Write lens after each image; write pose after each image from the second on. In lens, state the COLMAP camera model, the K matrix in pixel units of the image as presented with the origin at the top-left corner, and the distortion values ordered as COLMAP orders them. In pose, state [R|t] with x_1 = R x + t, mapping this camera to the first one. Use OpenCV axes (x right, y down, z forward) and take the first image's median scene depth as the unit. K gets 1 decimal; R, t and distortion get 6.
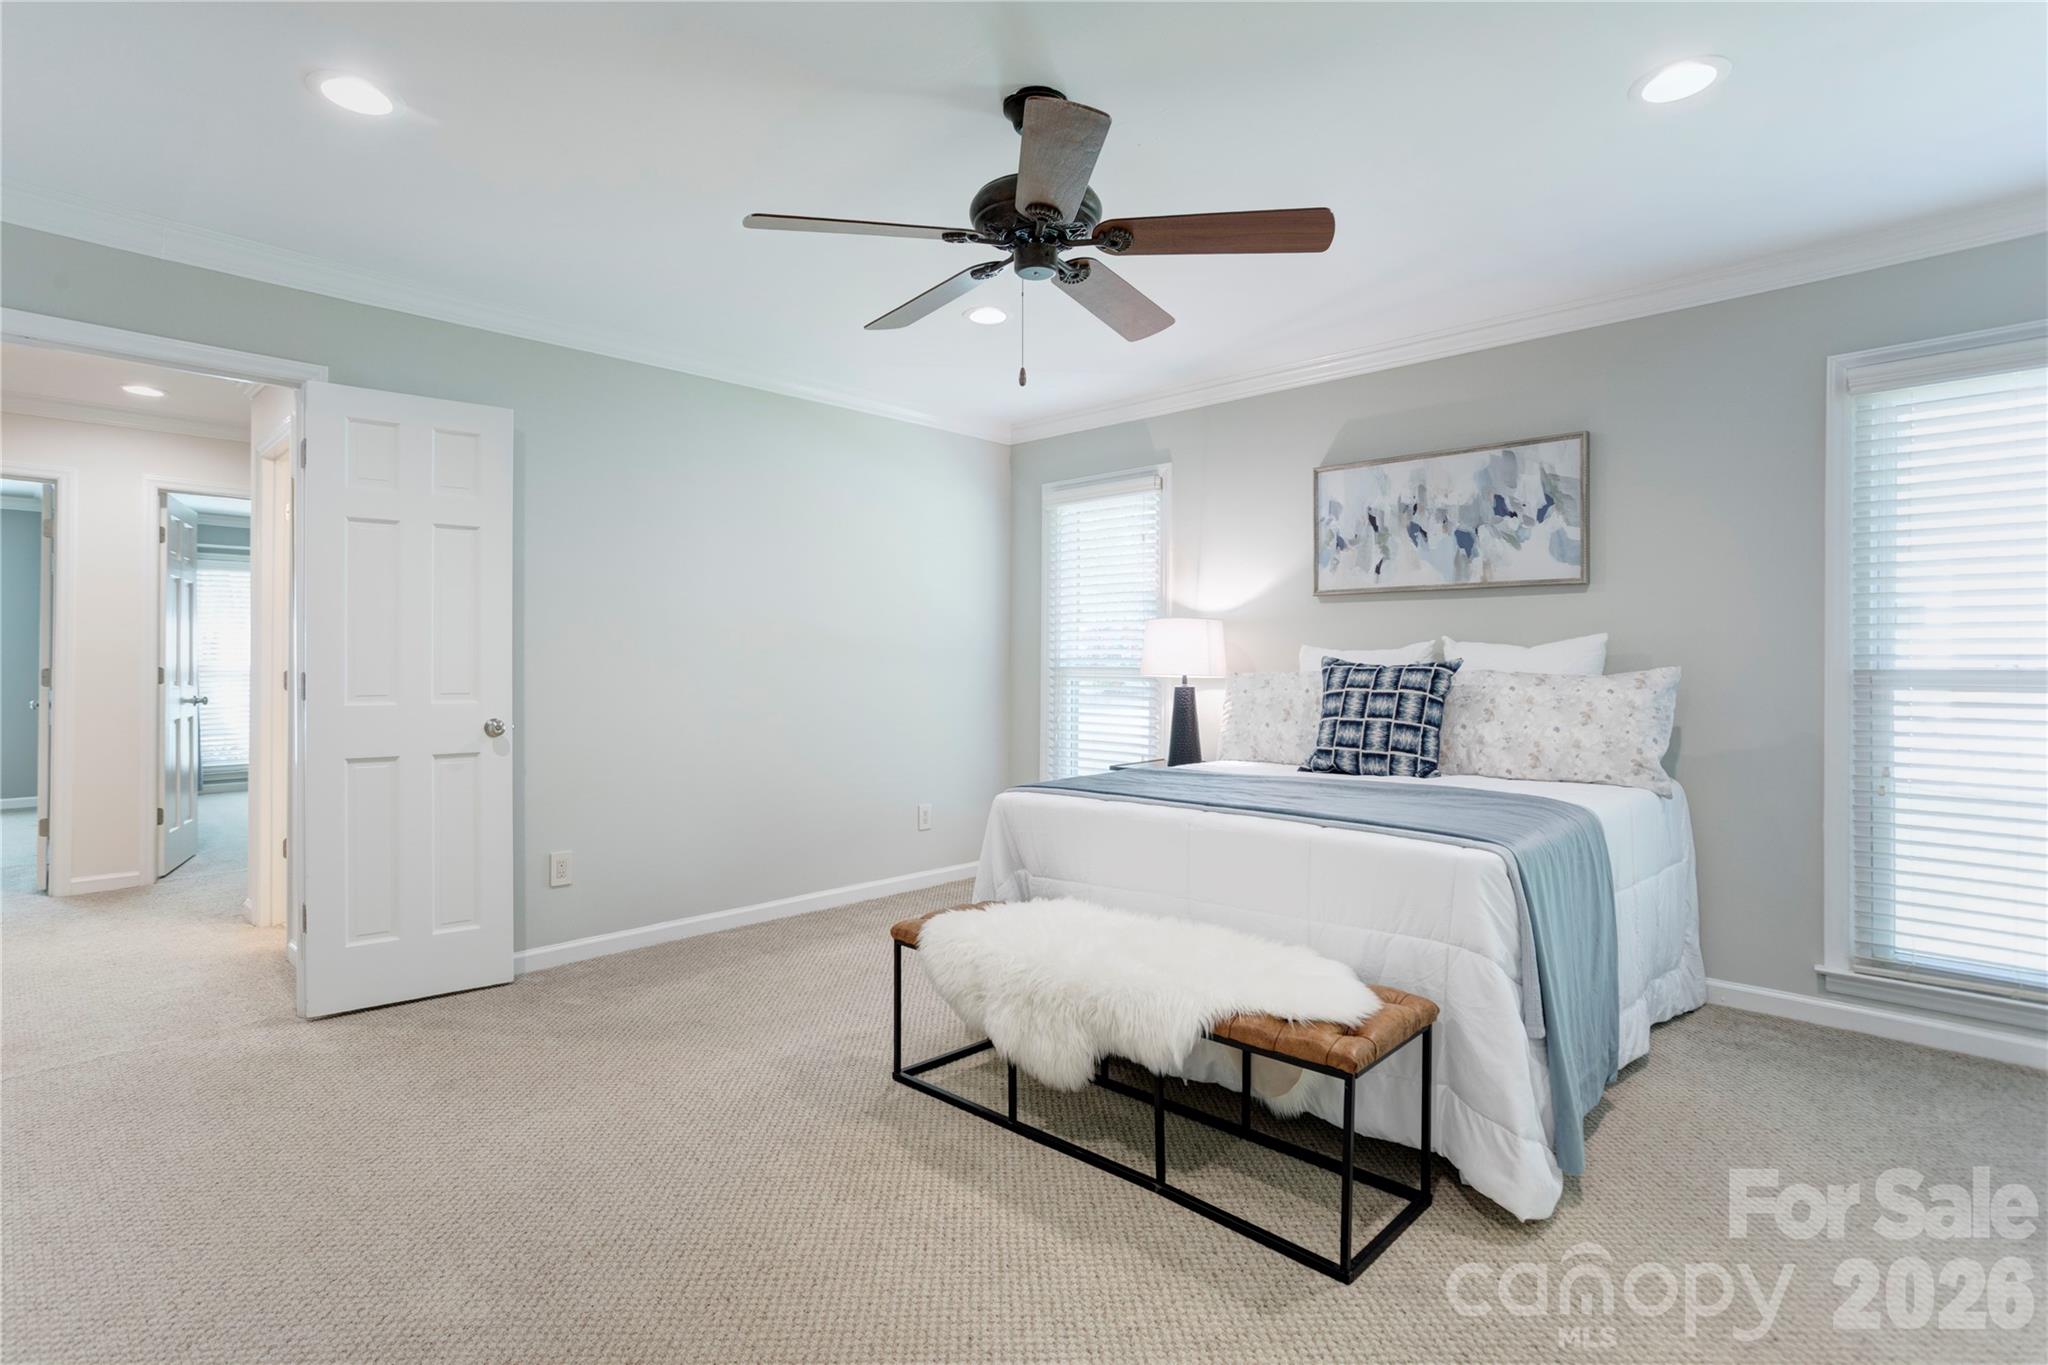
lens RADIAL K [[994.8, 0, 1032.7], [0, 994.8, 665.1], [0, 0, 1]] dist [-0.011354, 0.002546]
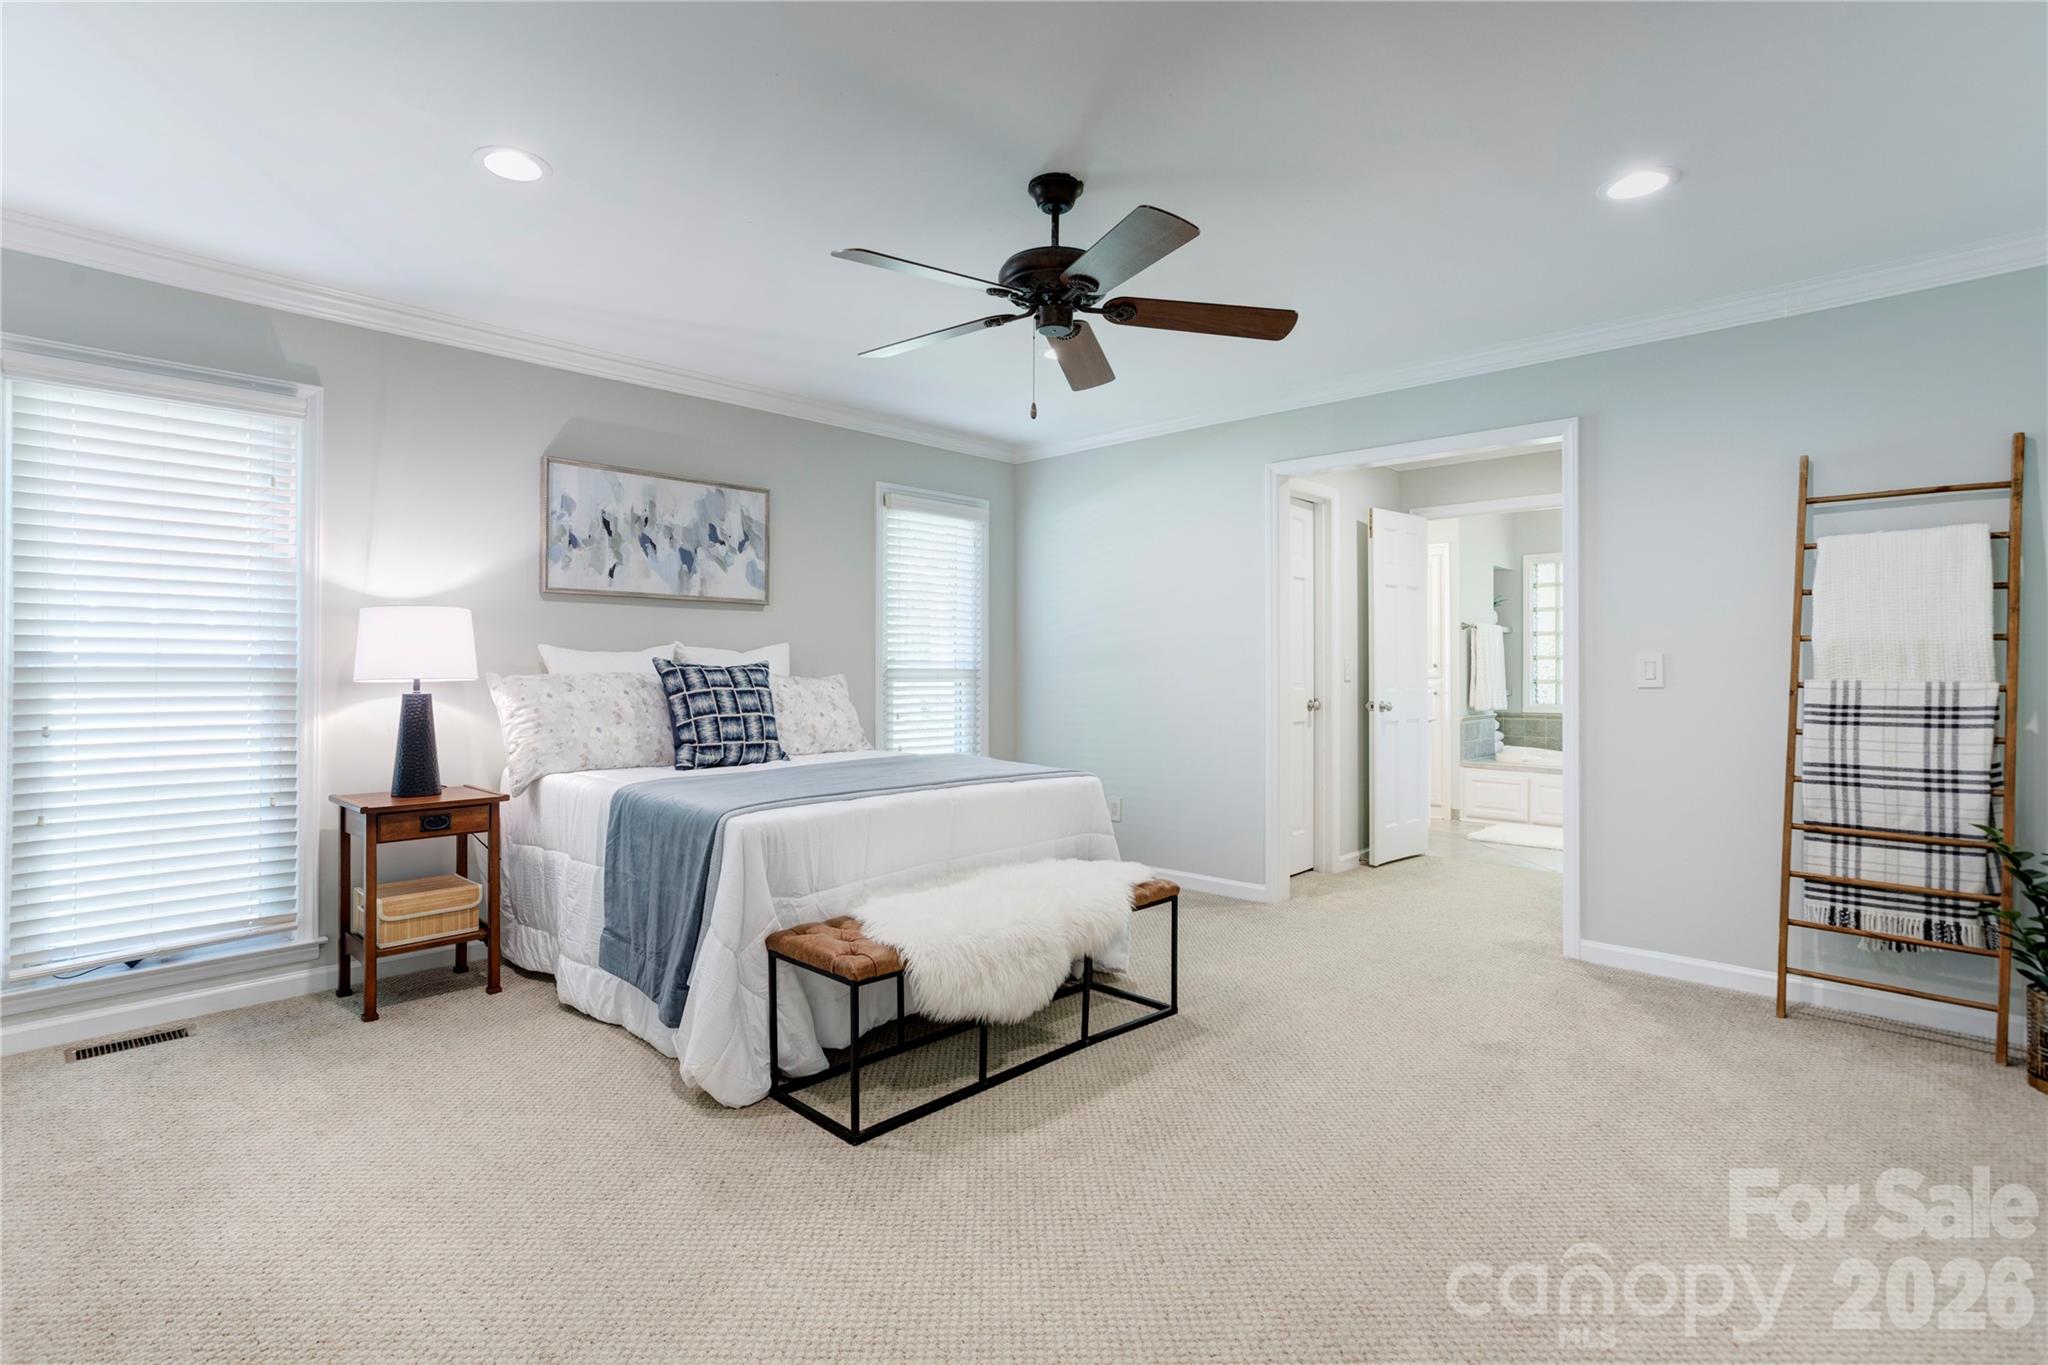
lens RADIAL K [[994.8, 0, 1021.7], [0, 994.8, 679.8], [0, 0, 1]] dist [-0.011354, 0.002546]
pose [[0.038522, -0.014591, 0.999151, -0.697832], [-0.004123, 0.999883, 0.014761, -0.003161], [-0.999249, -0.004688, 0.038457, 0.566337]]
